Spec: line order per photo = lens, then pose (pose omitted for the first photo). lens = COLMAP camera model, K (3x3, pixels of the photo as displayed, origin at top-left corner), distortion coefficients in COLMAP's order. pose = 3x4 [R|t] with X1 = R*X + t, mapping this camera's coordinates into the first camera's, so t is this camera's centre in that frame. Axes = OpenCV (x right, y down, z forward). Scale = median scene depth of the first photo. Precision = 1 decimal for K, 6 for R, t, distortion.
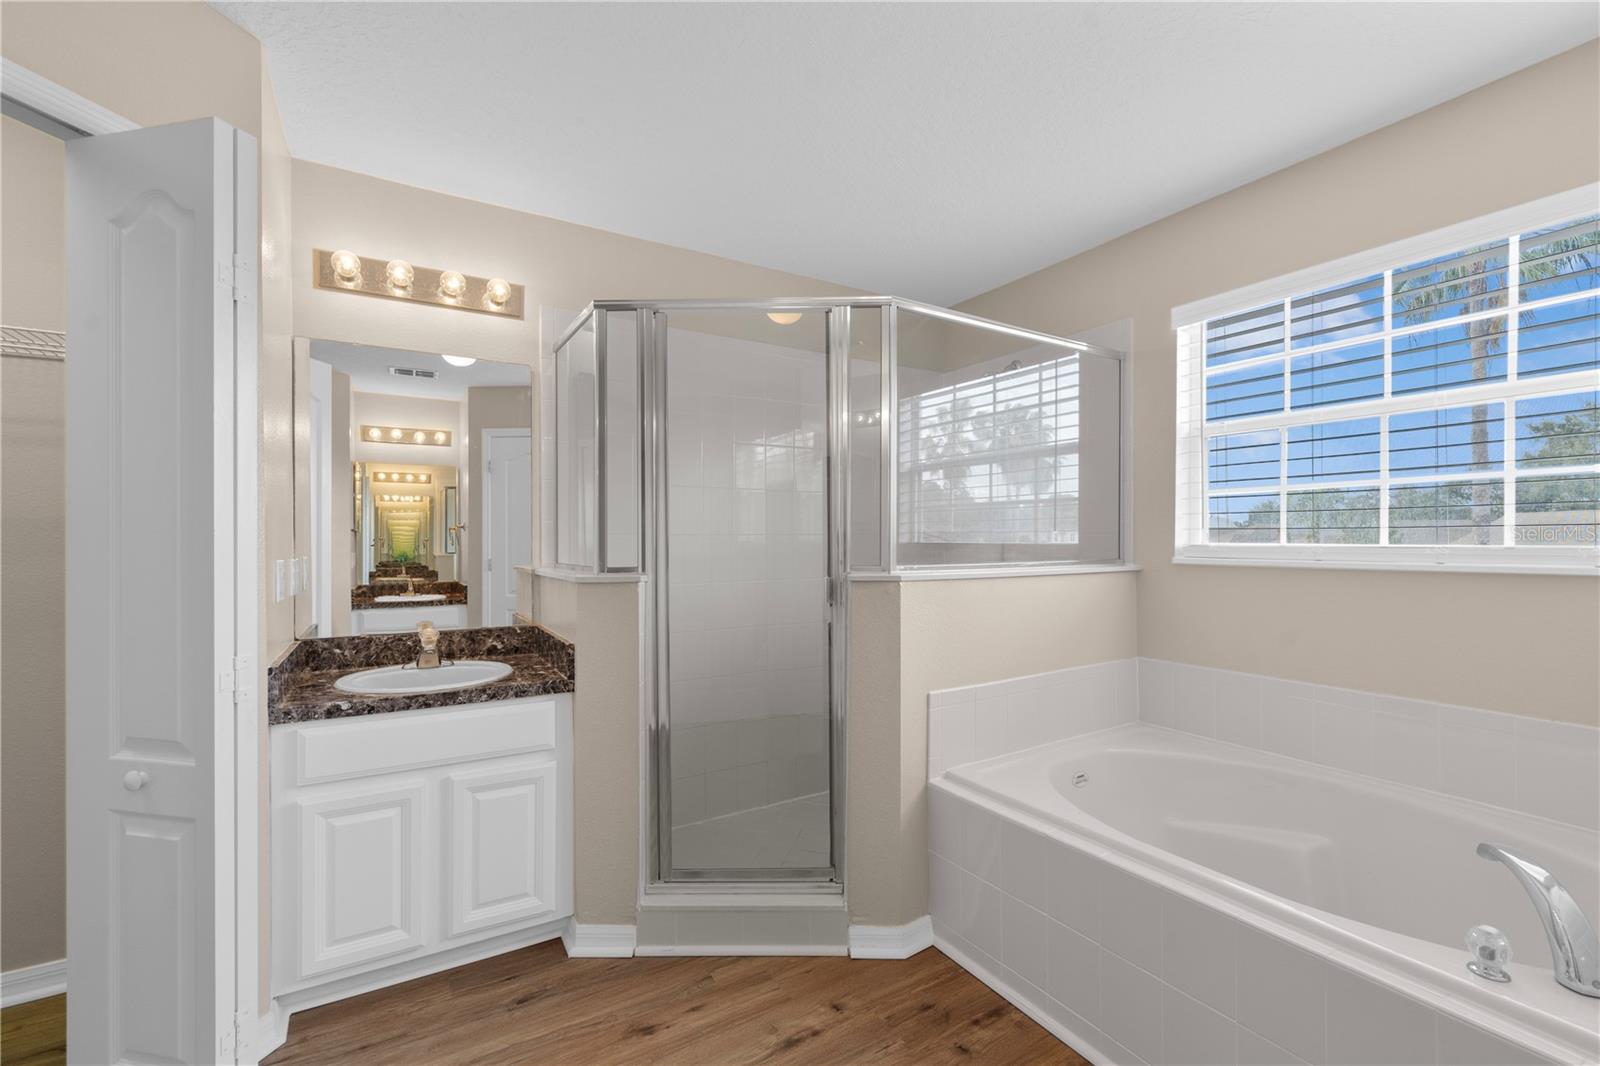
lens RADIAL K [[686.7, 0, 808.7], [0, 686.7, 533.1], [0, 0, 1]] dist [0.002051, 0.000244]
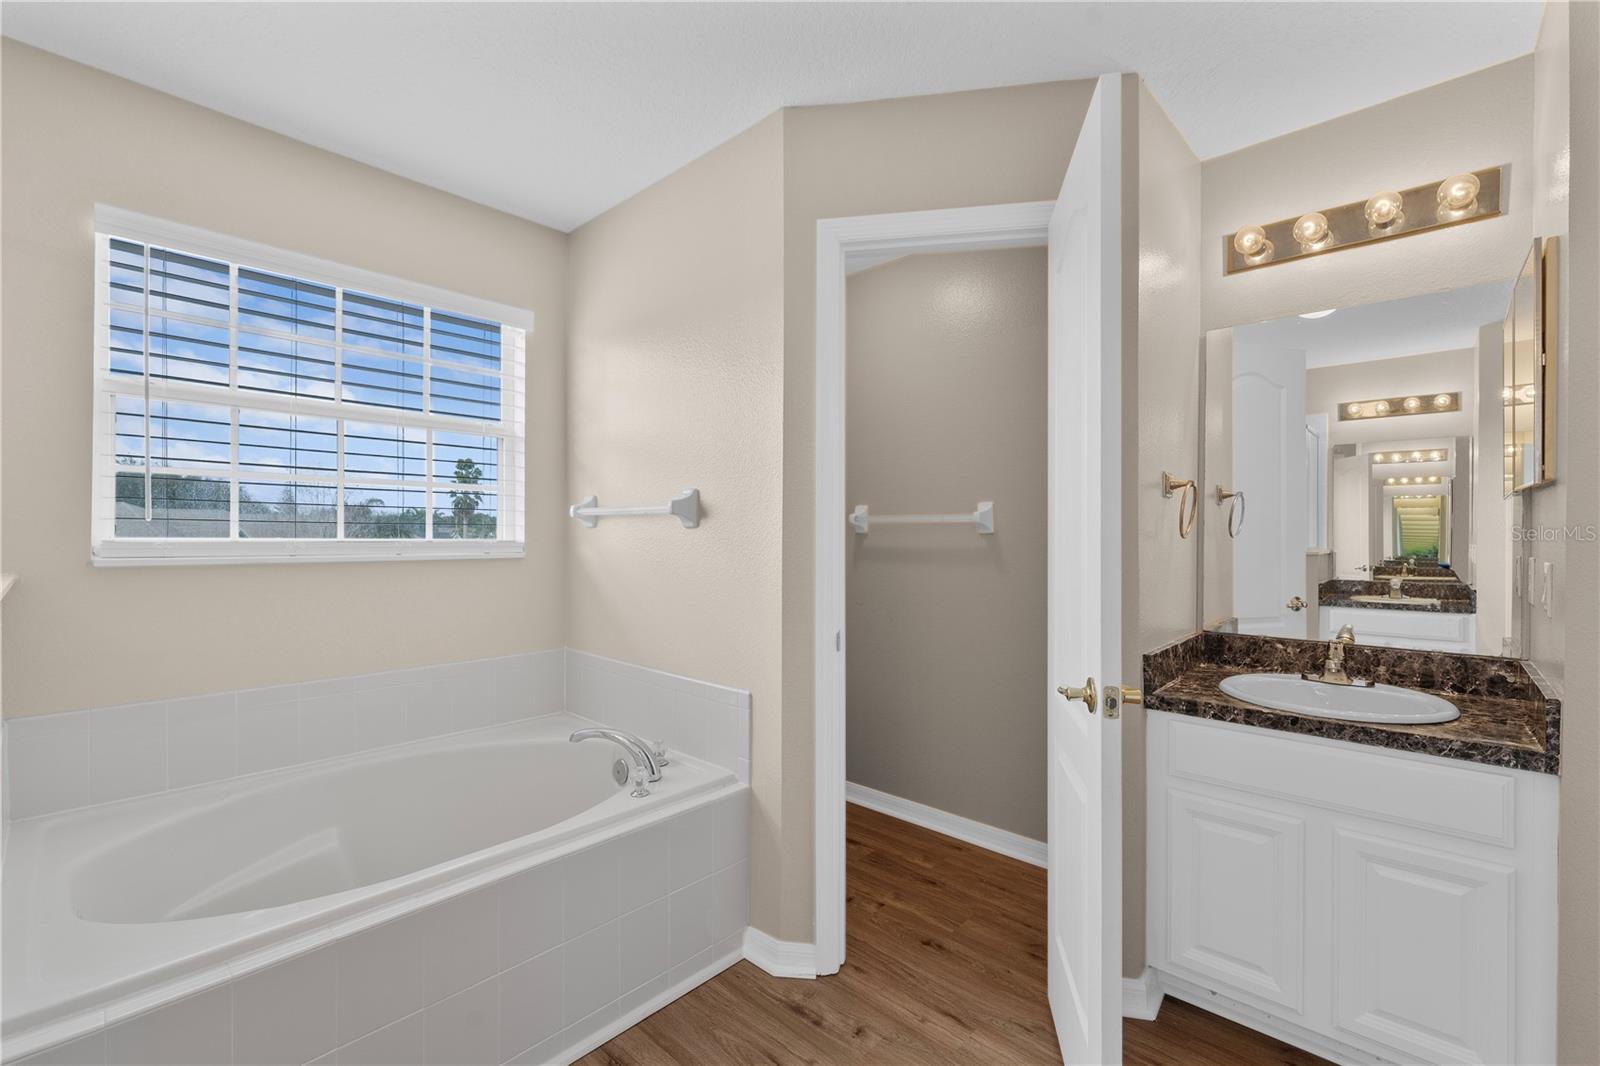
lens RADIAL K [[692.9, 0, 795.3], [0, 692.9, 530.3], [0, 0, 1]] dist [-0.000981, -0.000368]
pose [[-0.282717, 0.008100, 0.959169, -0.417290], [-0.010701, 0.999875, -0.011598, 0.008271], [-0.959144, -0.013543, -0.282596, 0.630621]]
